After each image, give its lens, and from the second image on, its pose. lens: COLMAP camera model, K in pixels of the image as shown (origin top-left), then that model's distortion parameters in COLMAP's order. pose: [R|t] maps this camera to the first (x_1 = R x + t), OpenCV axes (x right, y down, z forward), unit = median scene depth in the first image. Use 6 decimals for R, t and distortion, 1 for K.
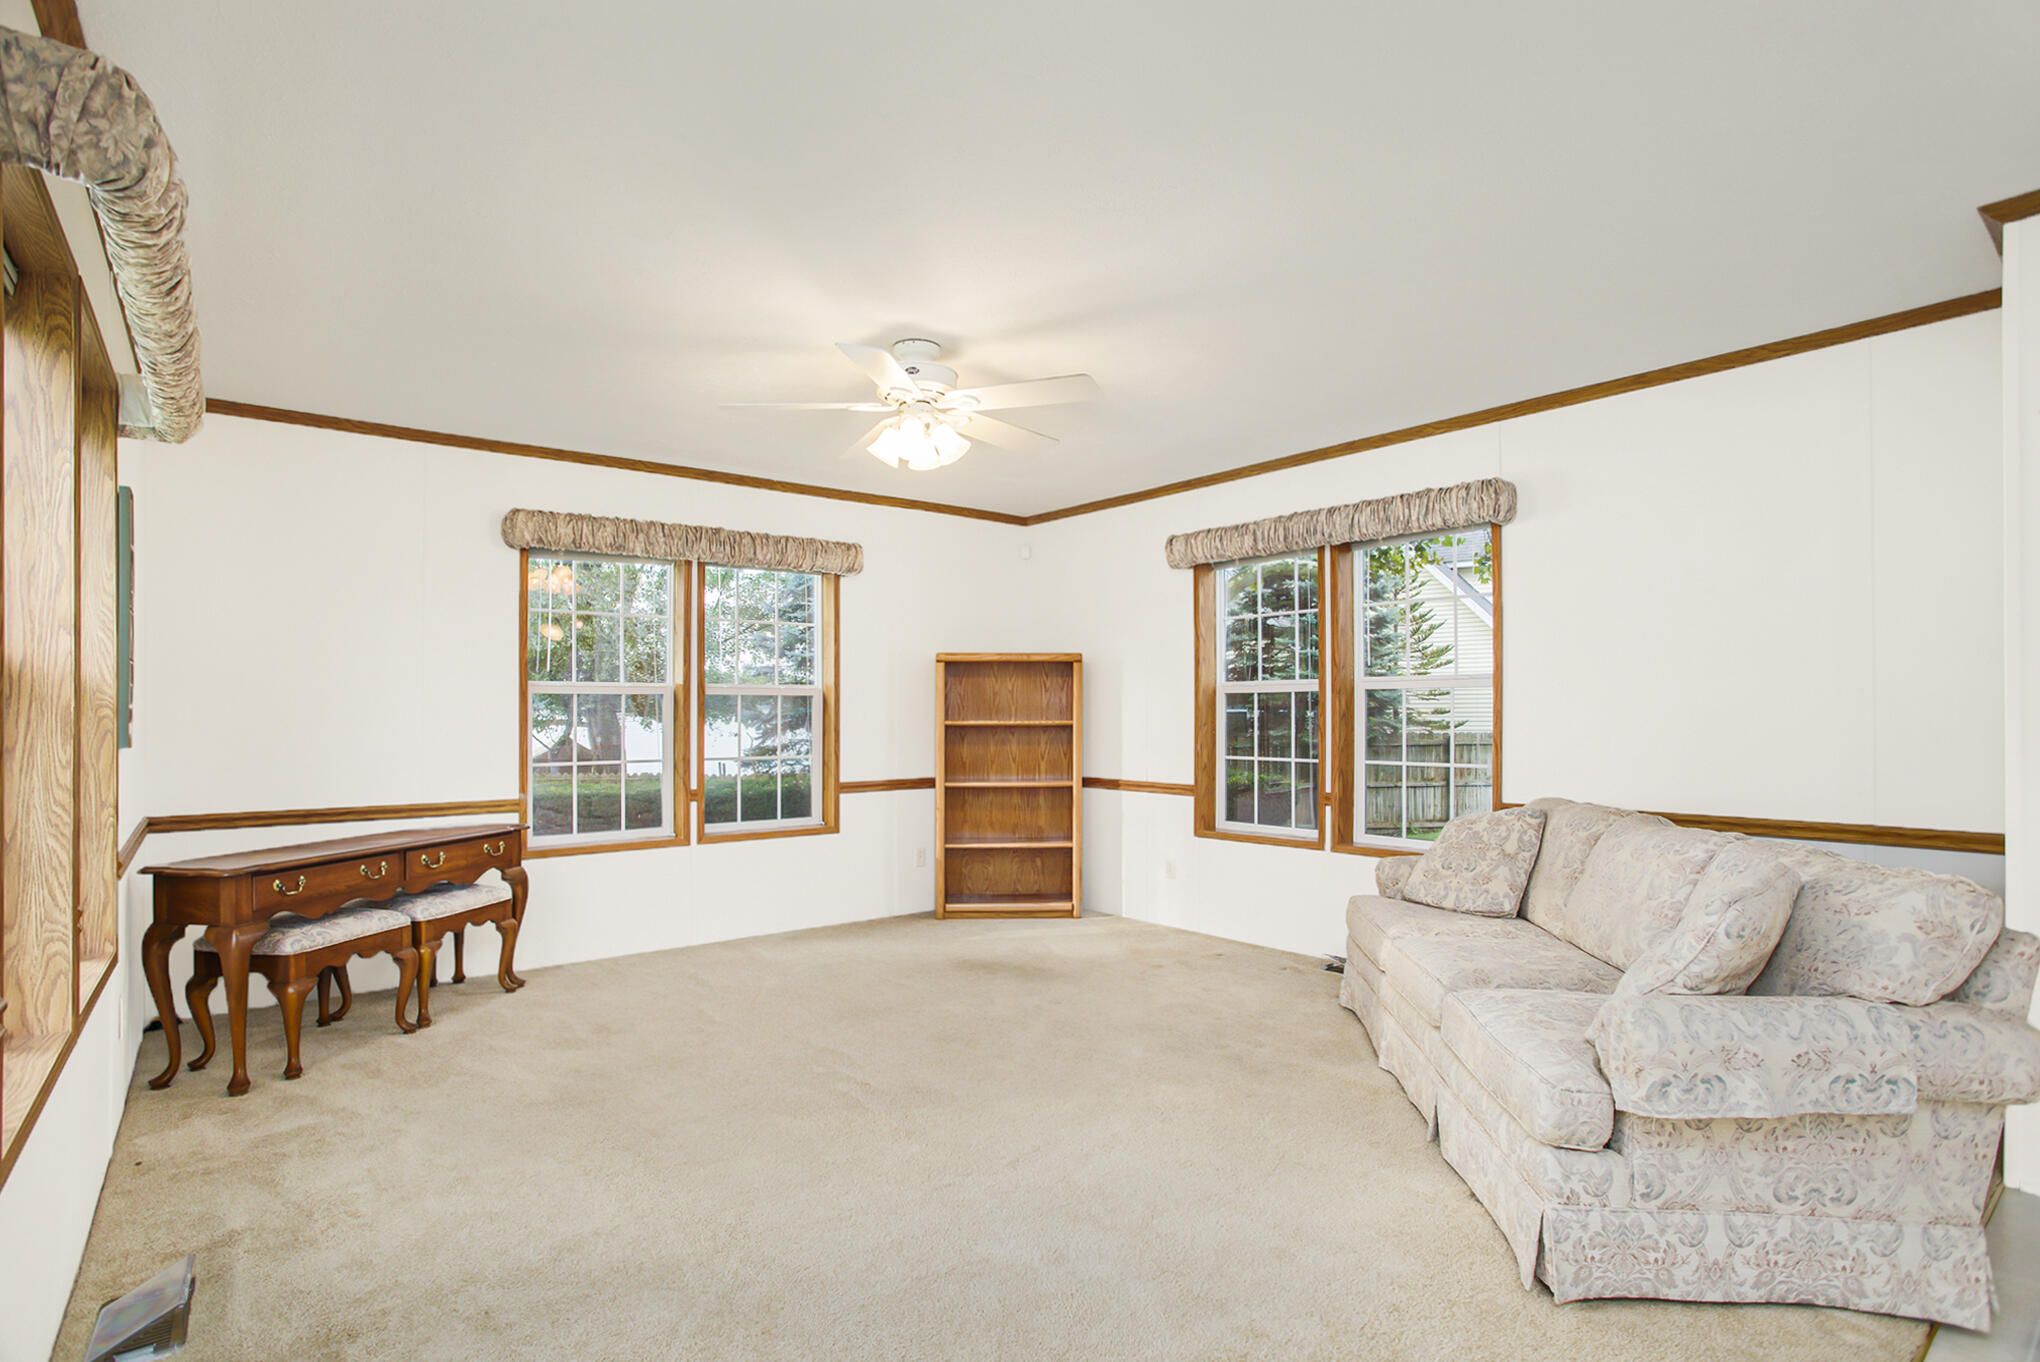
lens RADIAL K [[1025.6, 0, 1023.4], [0, 1025.6, 686.8], [0, 0, 1]] dist [-0.019900, -0.000146]
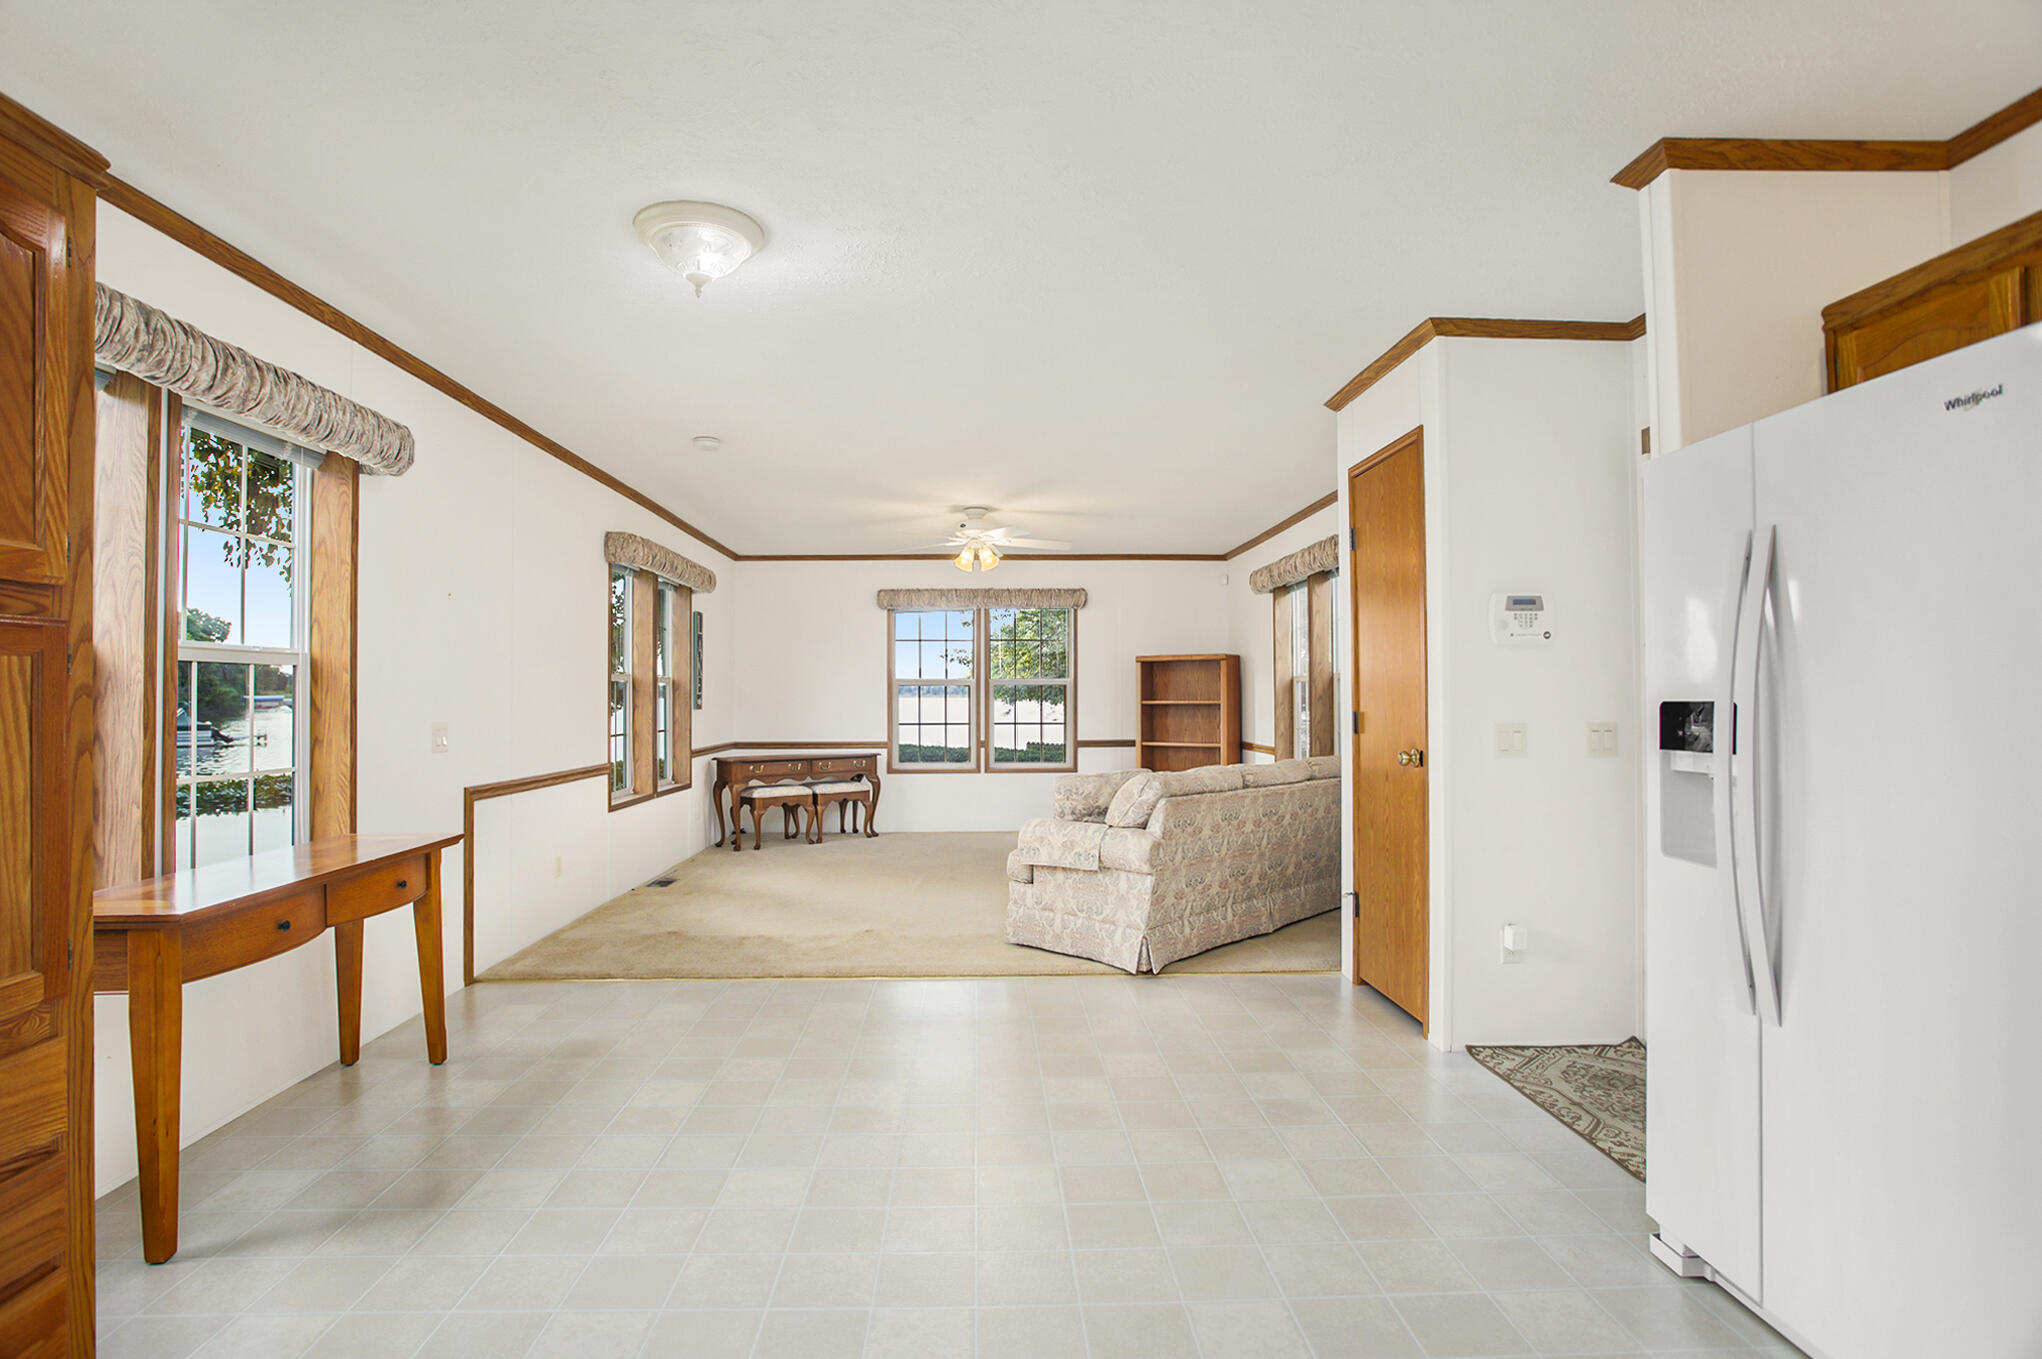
lens RADIAL K [[1026.6, 0, 1013.8], [0, 1026.6, 681.6], [0, 0, 1]] dist [-0.019900, -0.000146]
pose [[0.793587, -0.011512, -0.608347, 0.757691], [0.015109, 0.999886, 0.000788, 0.000466], [0.608269, -0.009816, 0.793671, -0.329673]]
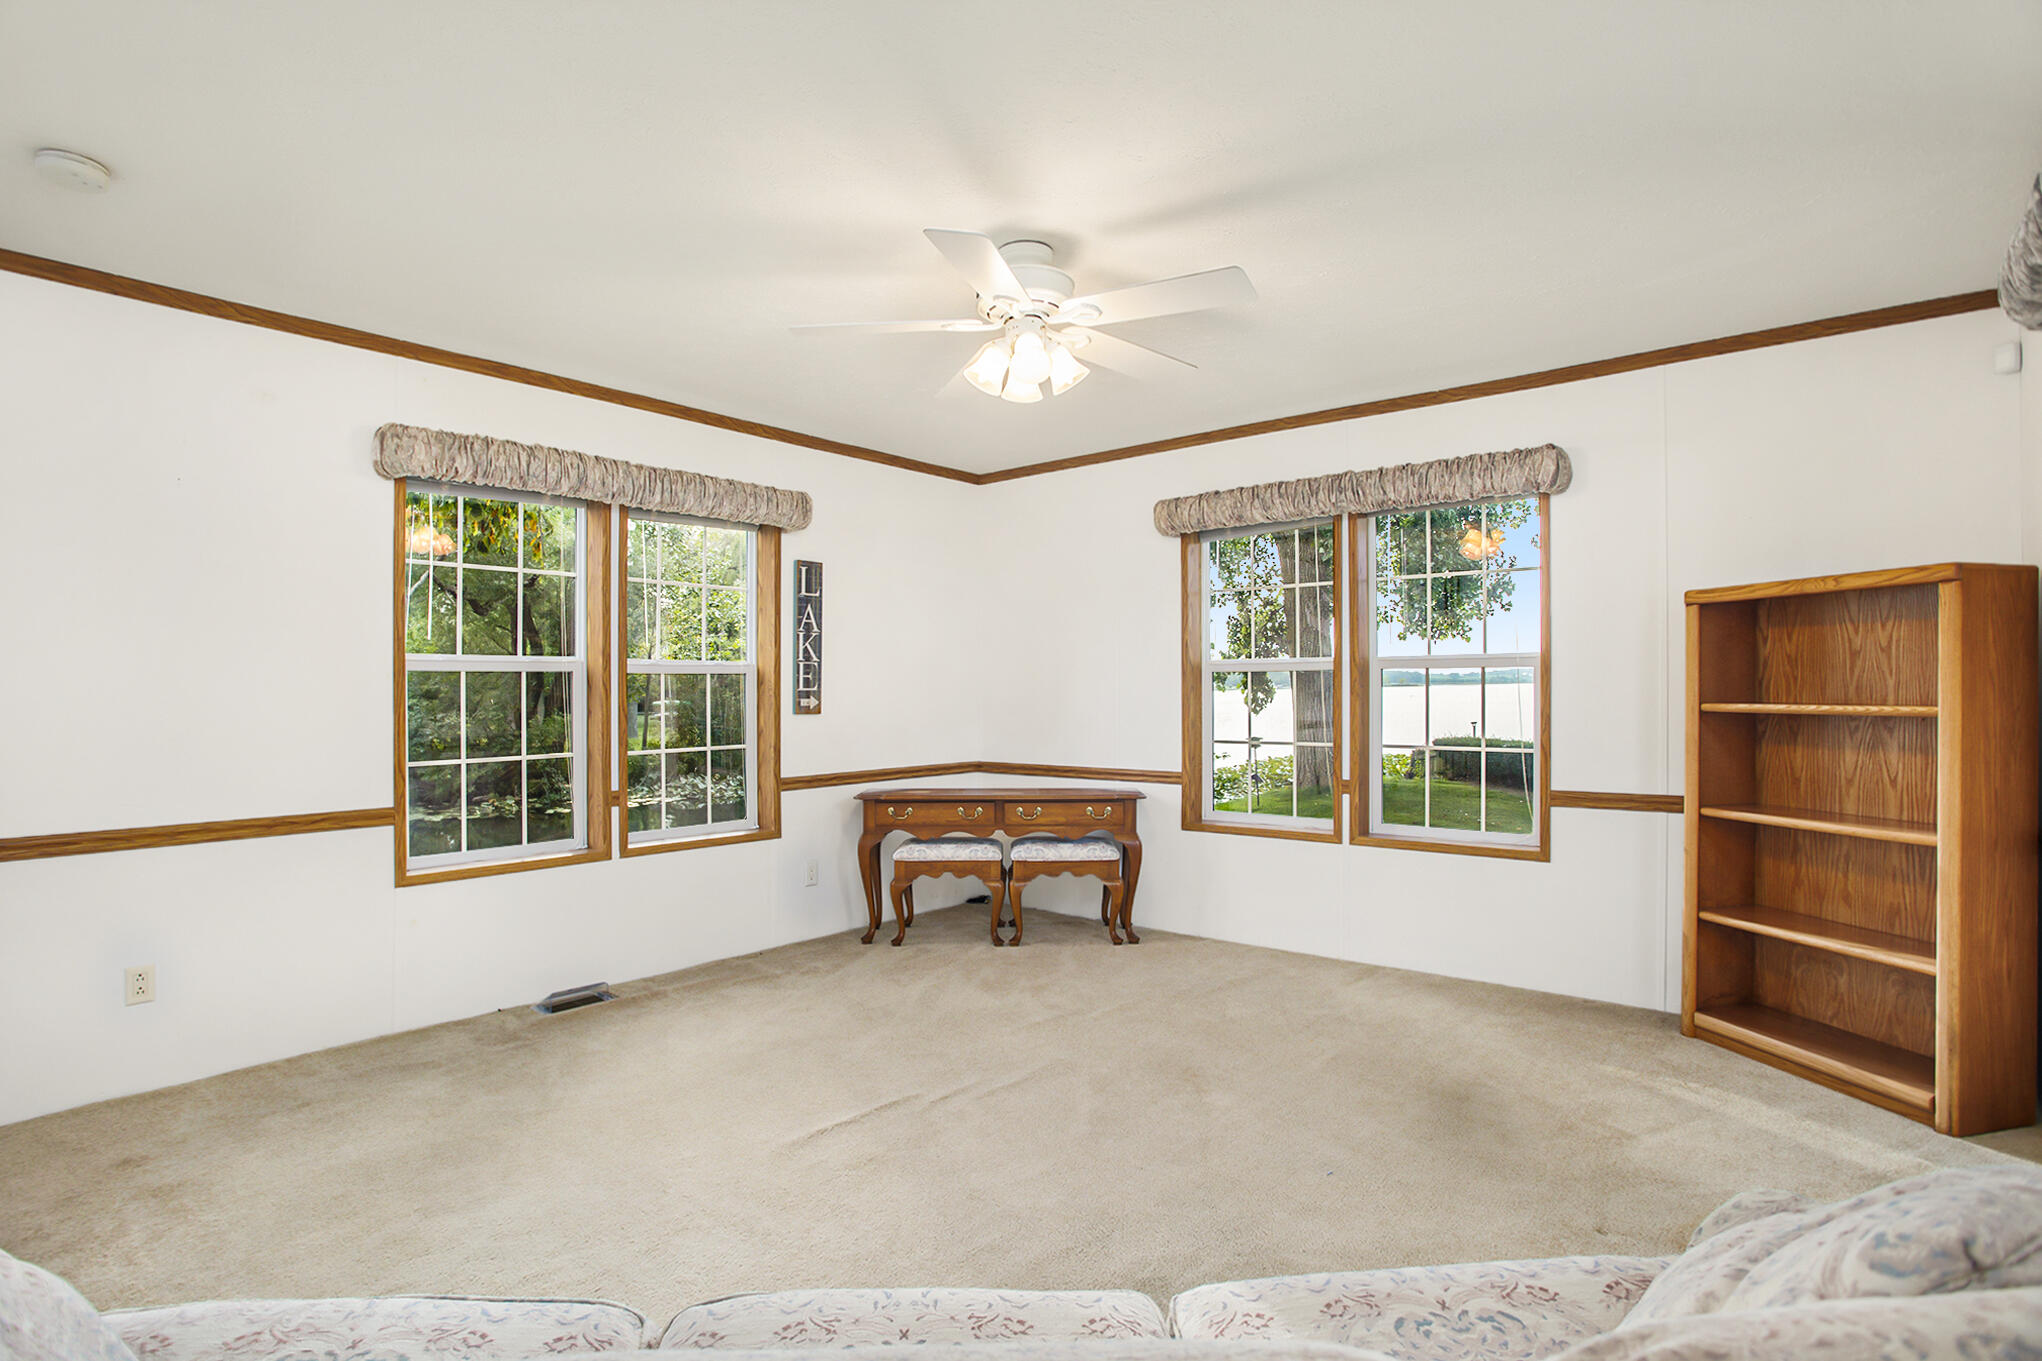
lens RADIAL K [[1026.6, 0, 1016.7], [0, 1026.6, 682.9], [0, 0, 1]] dist [-0.019900, -0.000146]
pose [[0.200726, -0.010057, -0.979596, 0.464674], [0.026420, 0.999639, -0.004849, 0.014955], [0.979291, -0.024908, 0.200920, 0.550791]]
